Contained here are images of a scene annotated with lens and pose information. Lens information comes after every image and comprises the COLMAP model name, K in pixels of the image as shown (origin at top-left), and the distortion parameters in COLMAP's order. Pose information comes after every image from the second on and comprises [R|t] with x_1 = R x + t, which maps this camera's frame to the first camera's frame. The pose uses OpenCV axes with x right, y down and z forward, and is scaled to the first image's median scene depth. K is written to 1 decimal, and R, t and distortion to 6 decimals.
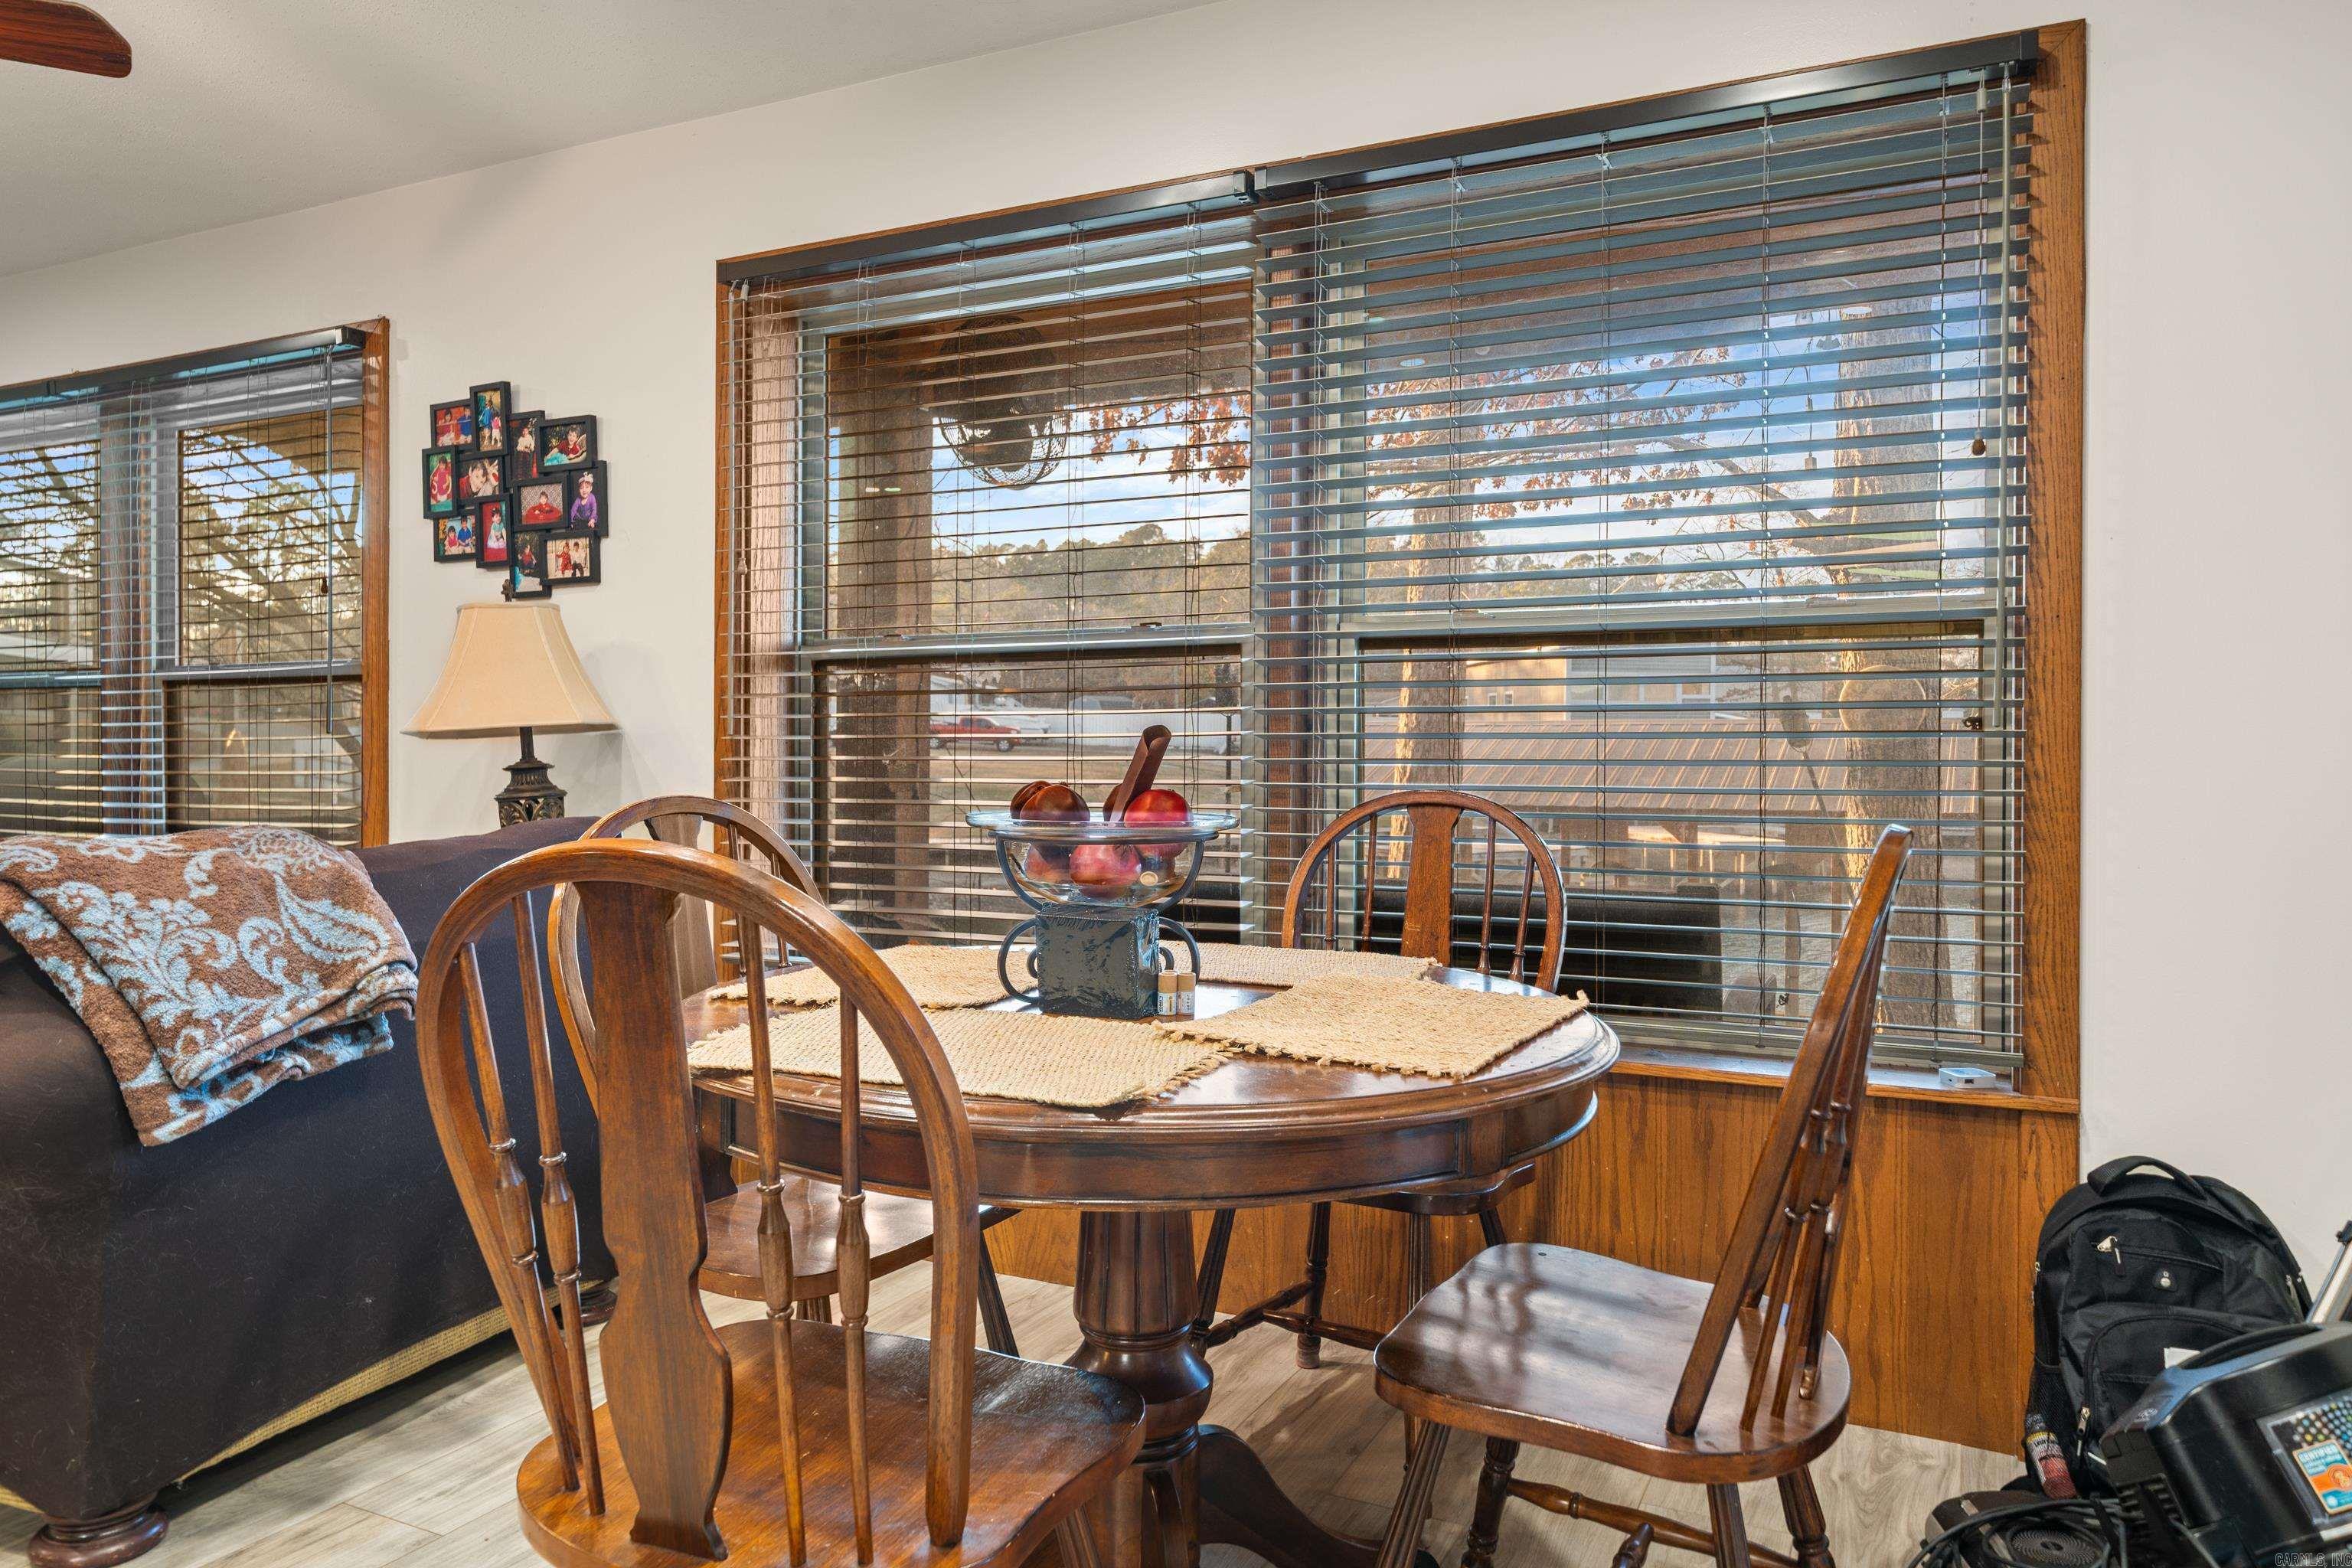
lens RADIAL K [[1574.6, 0, 1176.4], [0, 1574.6, 762.2], [0, 0, 1]] dist [-0.004370, -0.002200]
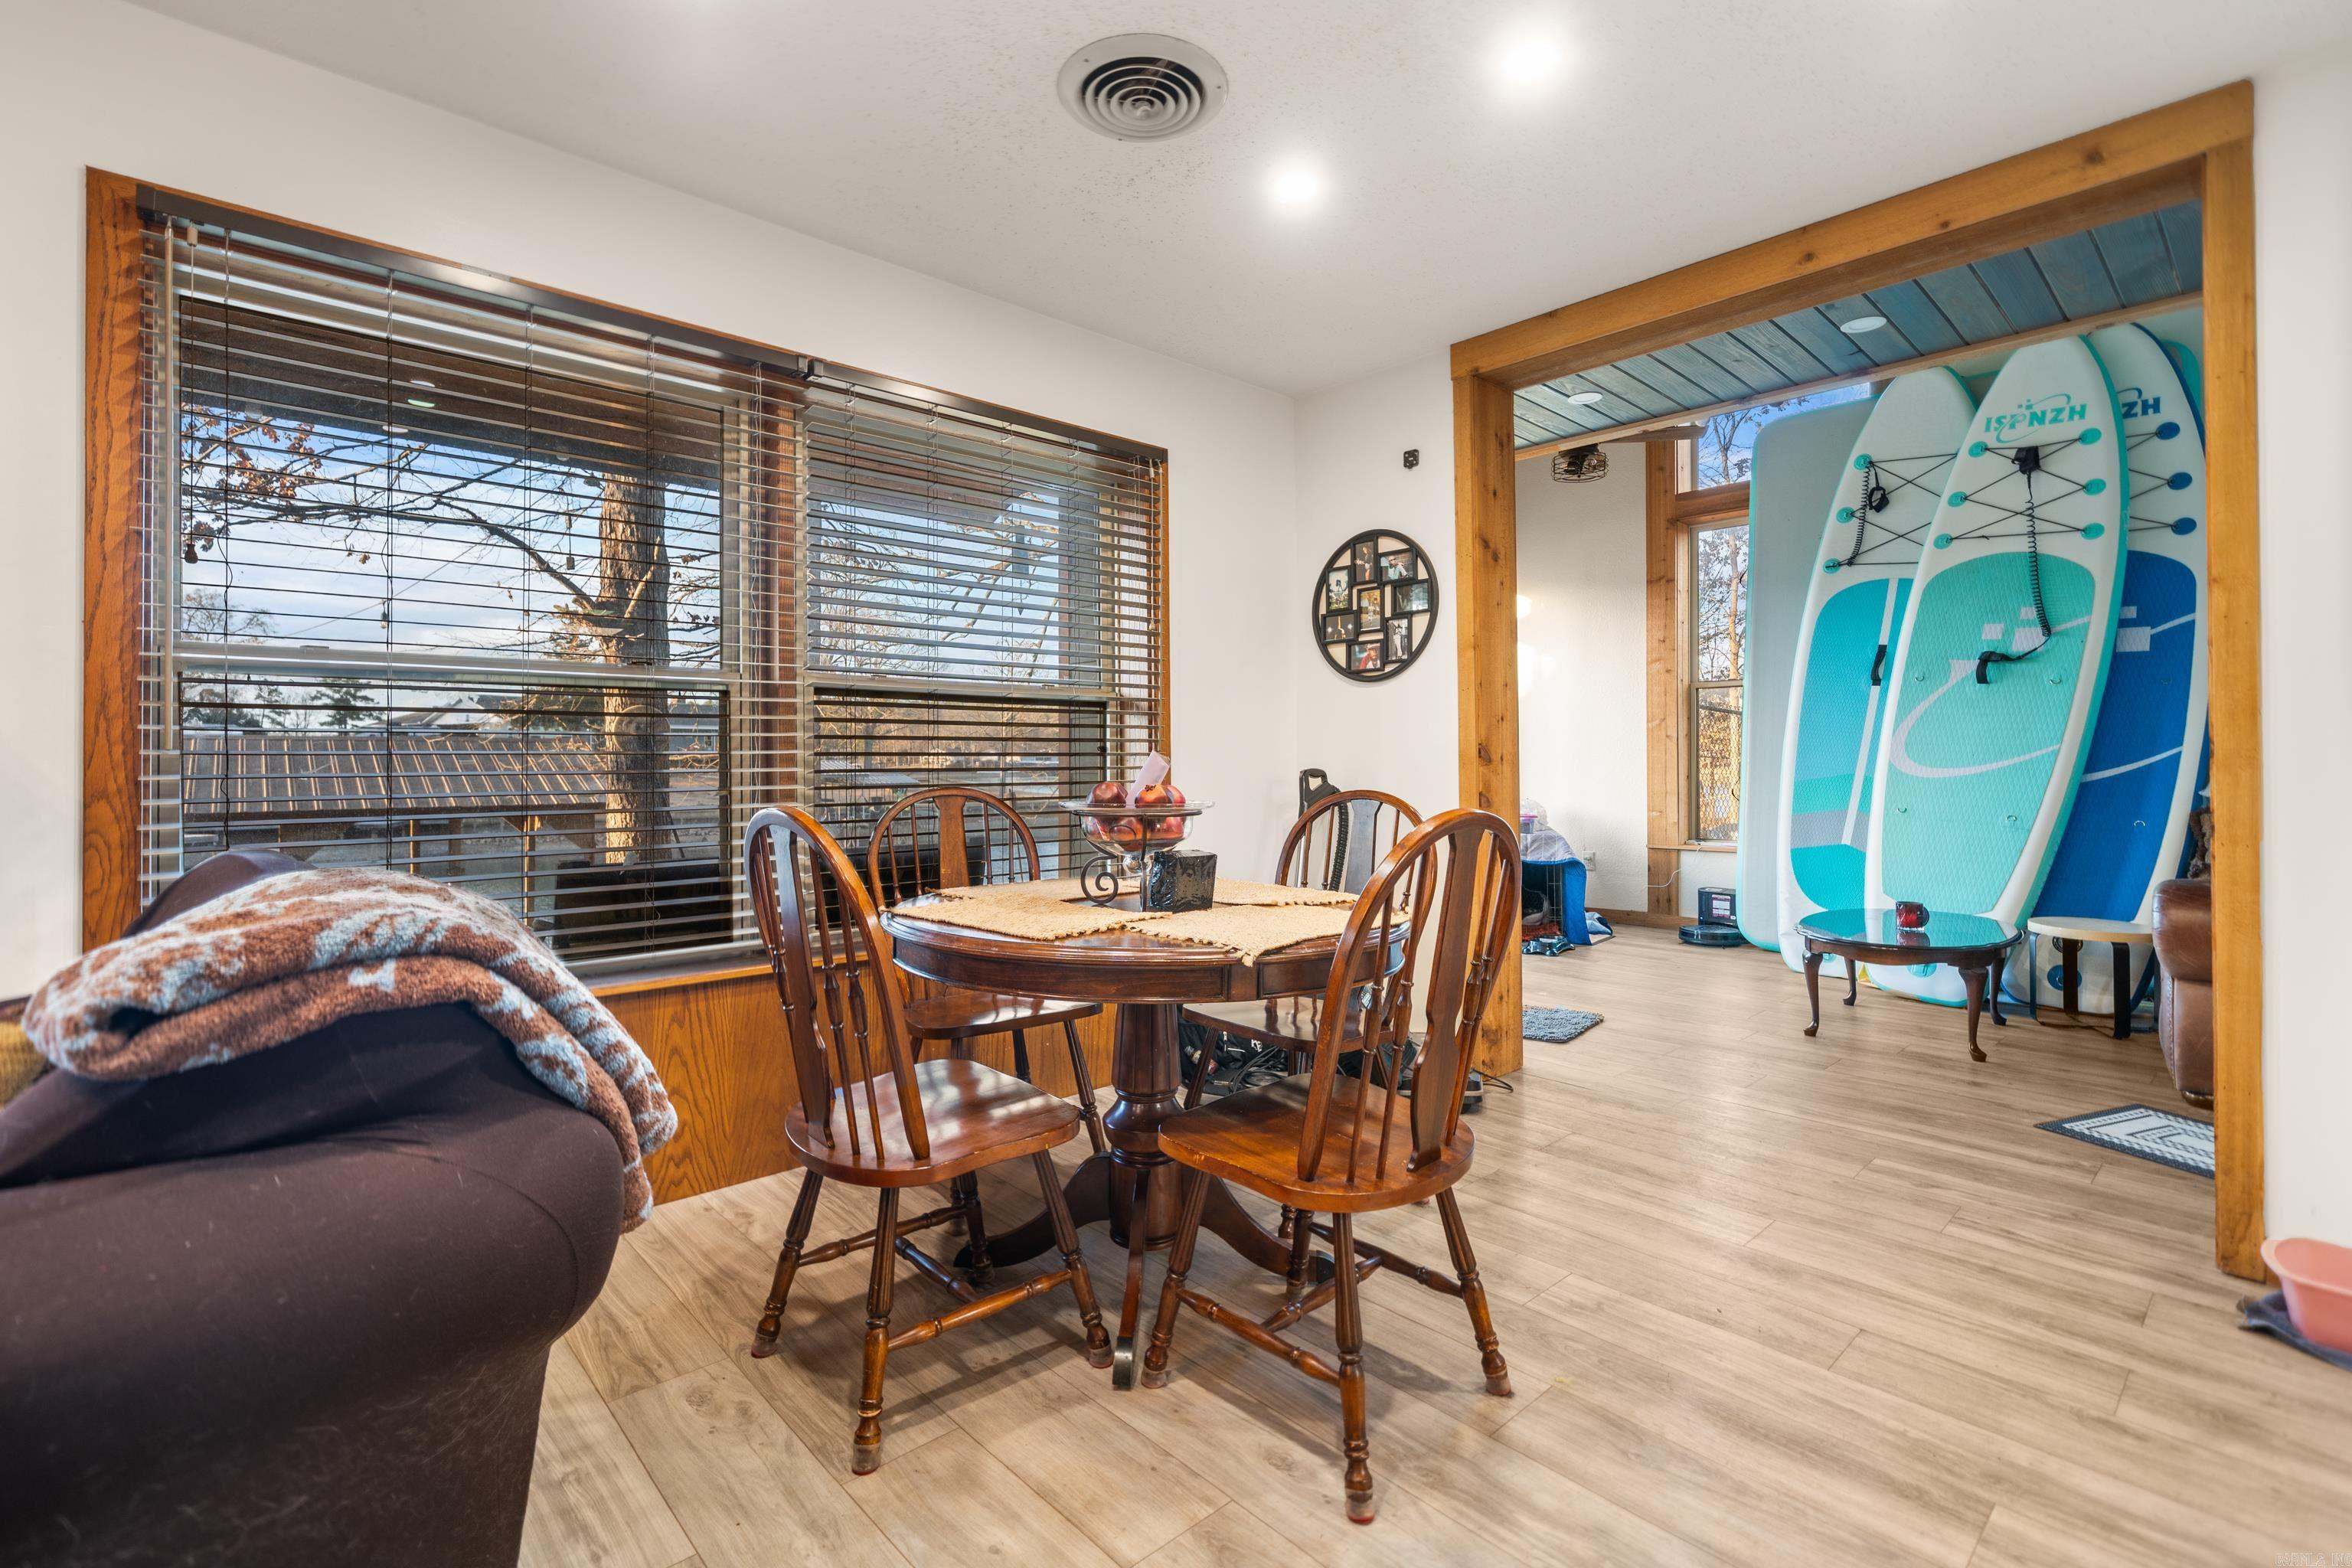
lens RADIAL K [[1075.1, 0, 1149.9], [0, 1075.1, 754.1], [0, 0, 1]] dist [-0.000735, -0.000068]
pose [[0.366928, 0.002685, 0.930245, -0.562715], [0.010854, 0.999915, -0.007167, -0.003962], [-0.930186, 0.012727, 0.366868, 0.267929]]
